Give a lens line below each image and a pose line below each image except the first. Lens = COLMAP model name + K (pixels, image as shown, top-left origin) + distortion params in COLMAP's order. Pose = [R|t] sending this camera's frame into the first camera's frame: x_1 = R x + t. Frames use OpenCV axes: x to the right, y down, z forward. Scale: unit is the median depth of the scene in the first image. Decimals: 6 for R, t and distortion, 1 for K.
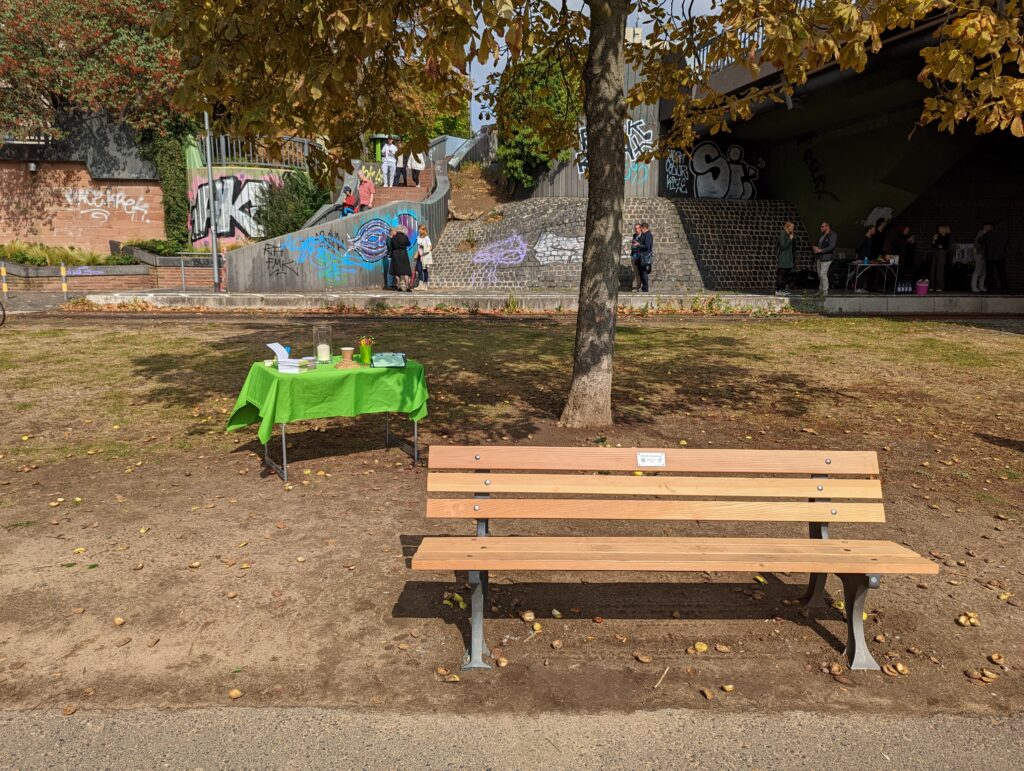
lens RADIAL K [[689.0, 0, 517.9], [0, 689.0, 395.7], [0, 0, 1]] dist [0.067648, 0.000731]
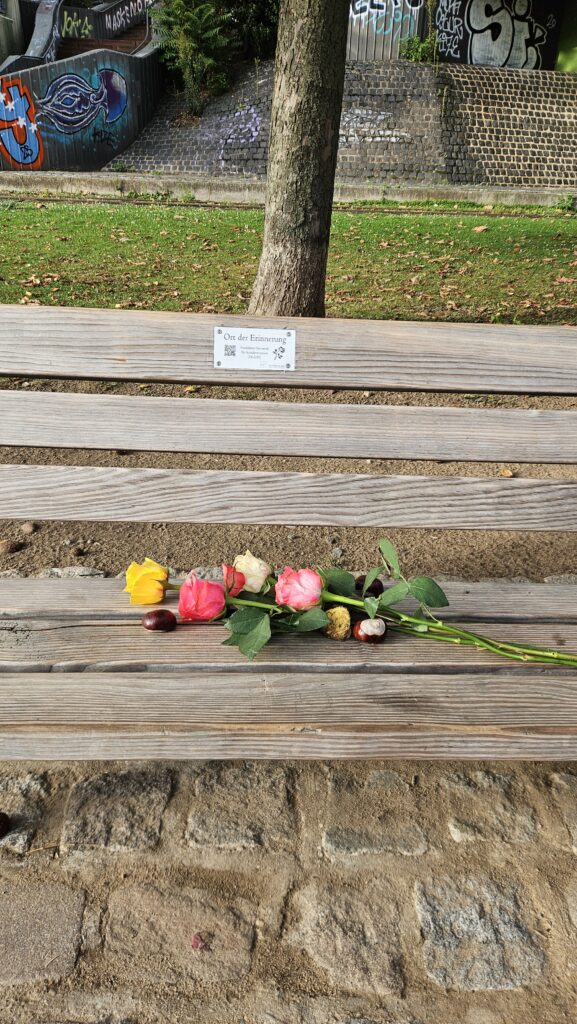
lens RADIAL K [[719.1, 0, 294.0], [0, 719.1, 510.8], [0, 0, 1]] dist [0.036321, -0.005872]
pose [[0.998767, 0.010596, 0.048500, 0.014384], [-0.022841, 0.965494, 0.259423, 0.005639], [-0.044077, -0.260211, 0.964545, 0.046867]]
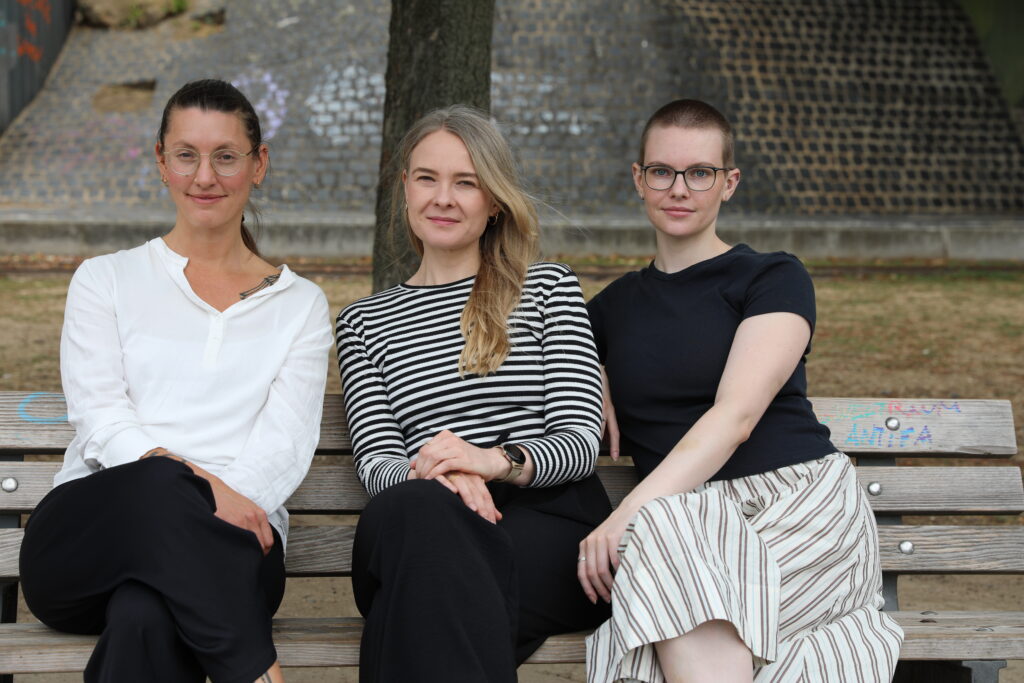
lens RADIAL K [[2057.8, 0, 514.6], [0, 2057.8, 338.4], [0, 0, 1]] dist [0.041265, 0.000000]
pose [[0.991614, -0.003542, 0.129186, -0.010527], [0.015638, 0.995568, -0.092740, 0.021793], [-0.128285, 0.093983, 0.987274, -0.118953]]
